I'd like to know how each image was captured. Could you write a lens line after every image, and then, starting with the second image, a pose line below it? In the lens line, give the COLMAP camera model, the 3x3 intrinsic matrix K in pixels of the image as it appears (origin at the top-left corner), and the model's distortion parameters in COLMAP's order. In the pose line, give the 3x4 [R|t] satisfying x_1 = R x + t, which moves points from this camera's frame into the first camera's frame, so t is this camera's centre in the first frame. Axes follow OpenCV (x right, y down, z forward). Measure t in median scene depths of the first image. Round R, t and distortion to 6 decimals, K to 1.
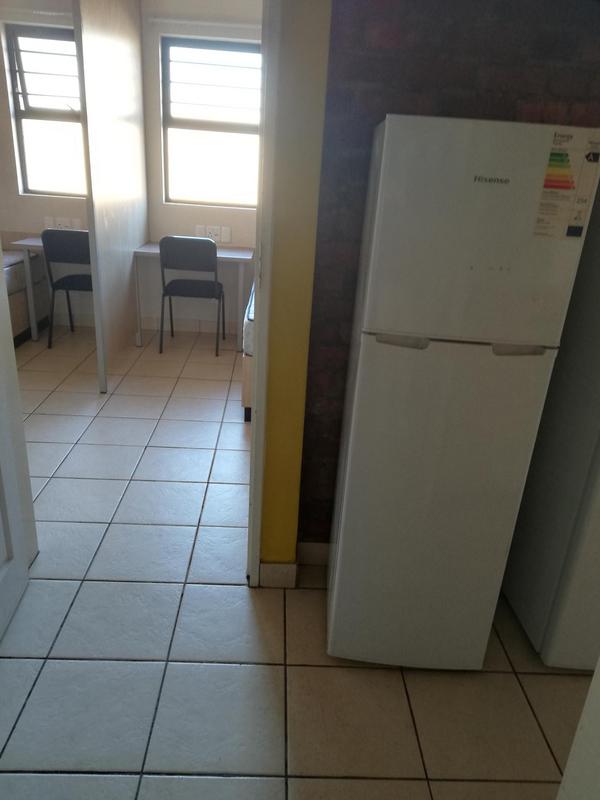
lens RADIAL K [[597.7, 0, 300.0], [0, 597.7, 400.0], [0, 0, 1]] dist [0.045937, -0.061895]
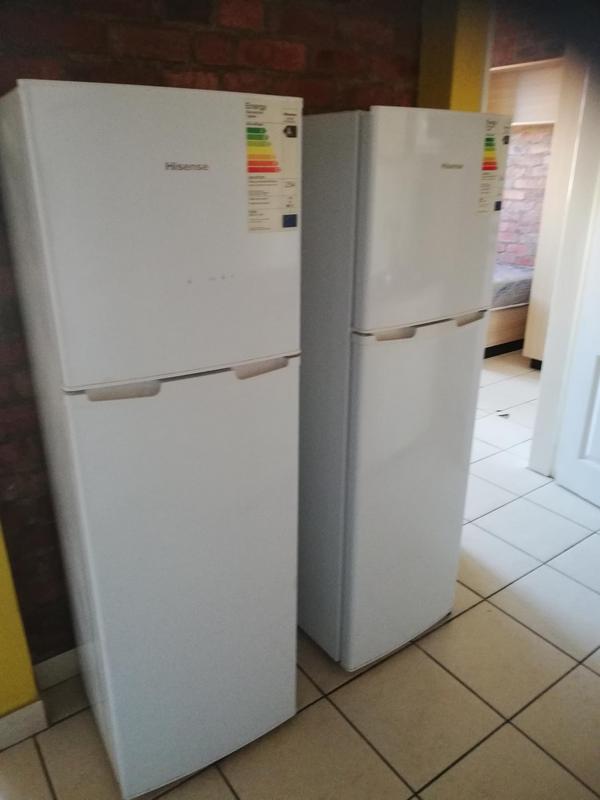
lens RADIAL K [[597.7, 0, 300.0], [0, 597.7, 400.0], [0, 0, 1]] dist [0.045937, -0.061895]
pose [[0.830298, -0.261970, 0.491912, -0.016159], [0.253593, 0.963560, 0.085108, -0.104611], [-0.496283, 0.054080, 0.866475, 0.272043]]
